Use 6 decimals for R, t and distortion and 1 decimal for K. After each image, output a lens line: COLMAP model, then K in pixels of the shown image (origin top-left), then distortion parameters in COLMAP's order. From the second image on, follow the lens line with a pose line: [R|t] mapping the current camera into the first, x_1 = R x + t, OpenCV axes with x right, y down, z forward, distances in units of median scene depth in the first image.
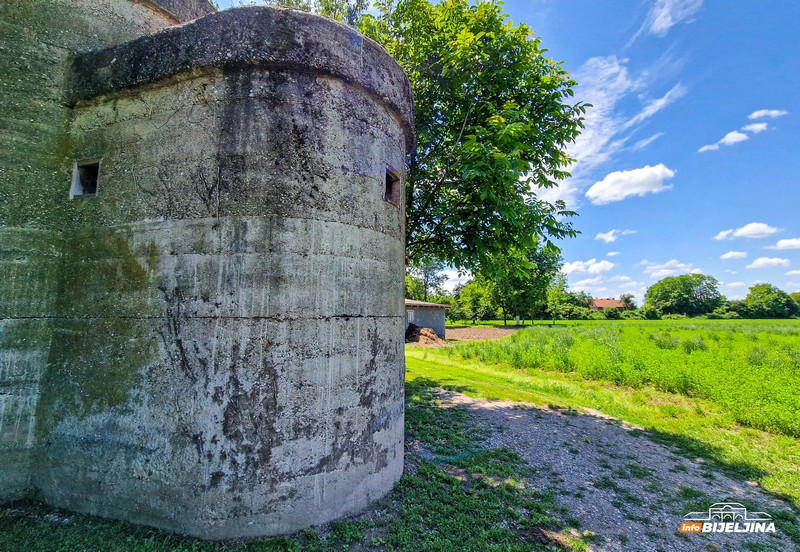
lens RADIAL K [[341.0, 0, 400.0], [0, 341.0, 276.0], [0, 0, 1]] dist [-0.000892, -0.000053]
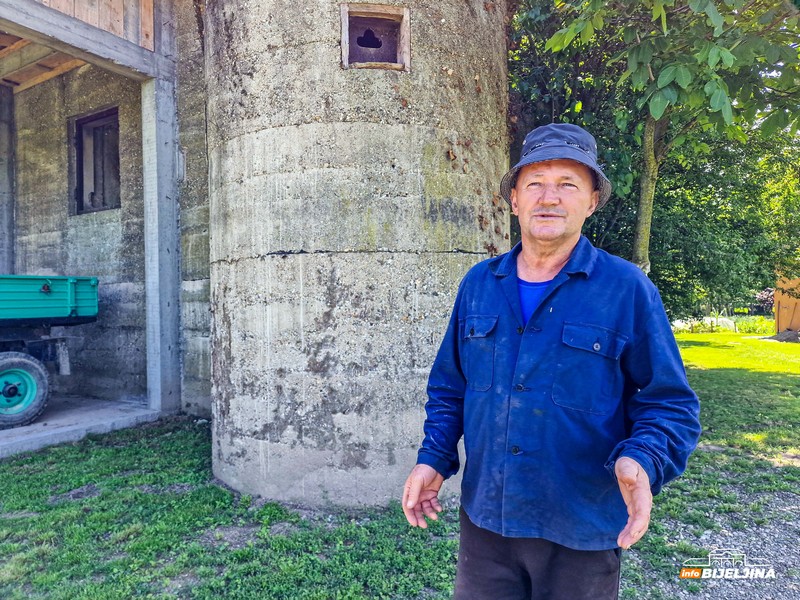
lens RADIAL K [[520.3, 0, 400.0], [0, 520.3, 300.0], [0, 0, 1]] dist [0.069096, -0.058403]
pose [[0.549462, -0.007686, -0.835484, 0.960199], [0.116170, 0.990948, 0.067283, 0.175630], [0.827403, -0.134027, 0.545381, 0.576794]]
